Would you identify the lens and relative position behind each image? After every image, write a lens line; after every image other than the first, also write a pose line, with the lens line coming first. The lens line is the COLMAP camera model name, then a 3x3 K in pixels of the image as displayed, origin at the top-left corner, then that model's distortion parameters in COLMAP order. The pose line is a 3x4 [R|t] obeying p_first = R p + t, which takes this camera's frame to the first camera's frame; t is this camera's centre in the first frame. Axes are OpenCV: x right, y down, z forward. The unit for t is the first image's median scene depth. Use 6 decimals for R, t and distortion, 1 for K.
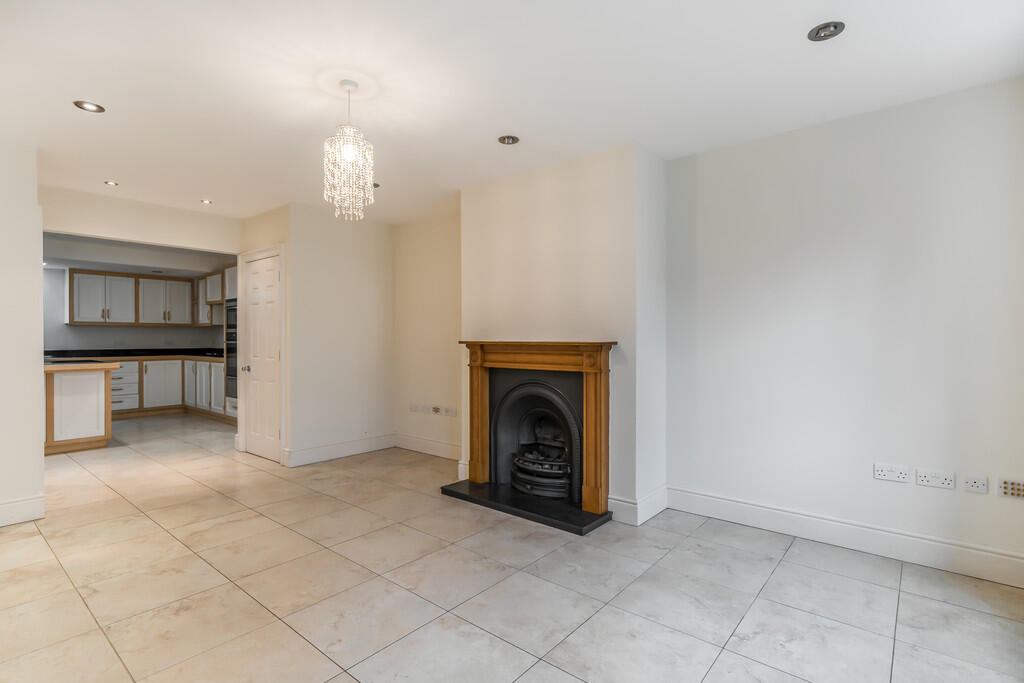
lens RADIAL K [[488.2, 0, 515.2], [0, 488.2, 340.1], [0, 0, 1]] dist [0.002309, 0.000372]
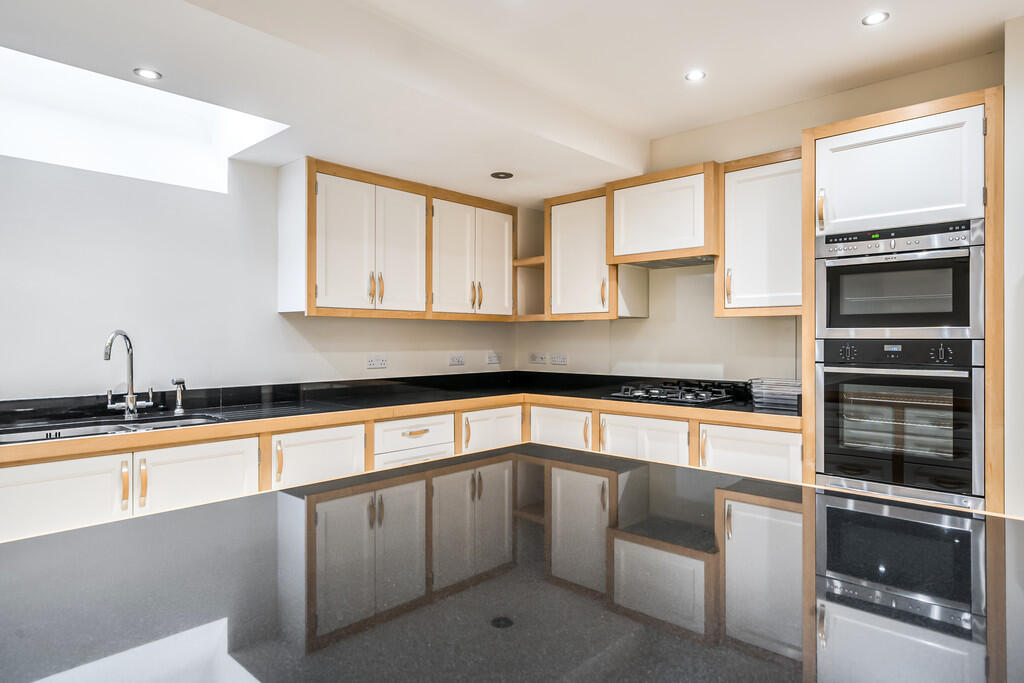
lens RADIAL K [[605.8, 0, 515.4], [0, 605.8, 340.5], [0, 0, 1]] dist [-0.004511, 0.003694]
pose [[0.999140, 0.000000, -0.041458, -0.685026], [-0.000202, 0.999988, -0.004870, -0.010339], [0.041457, 0.004874, 0.999128, 0.521180]]
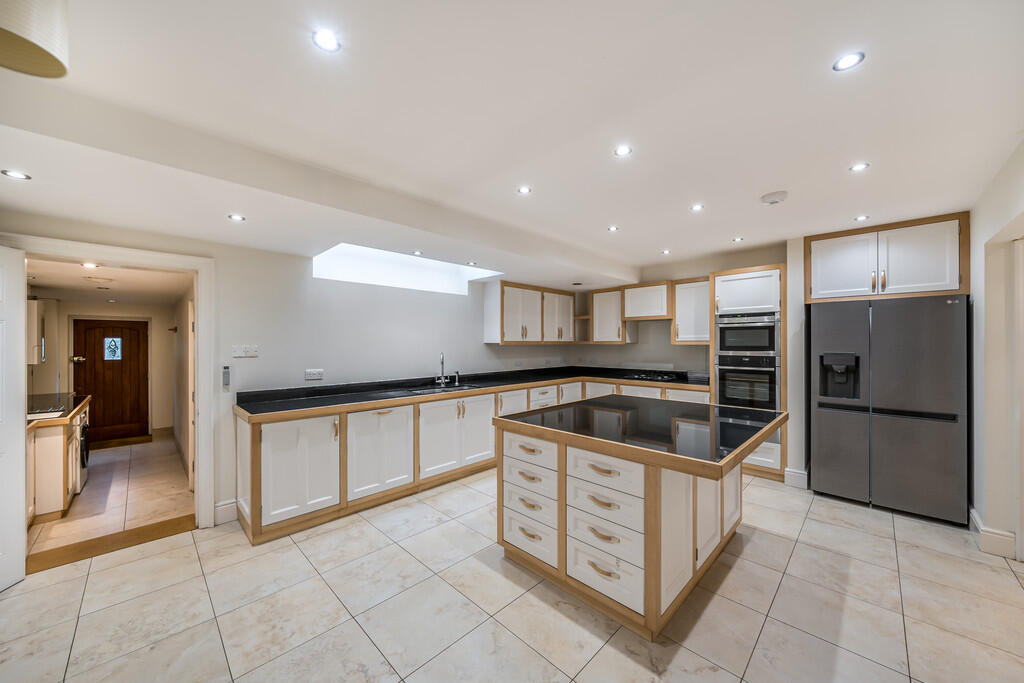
lens RADIAL K [[365.9, 0, 505.6], [0, 365.9, 346.1], [0, 0, 1]] dist [0.003203, 0.000126]
pose [[0.995322, -0.004635, -0.096503, -0.776623], [0.004416, 0.999987, -0.002483, -0.025578], [0.096513, 0.002045, 0.995330, 0.321268]]
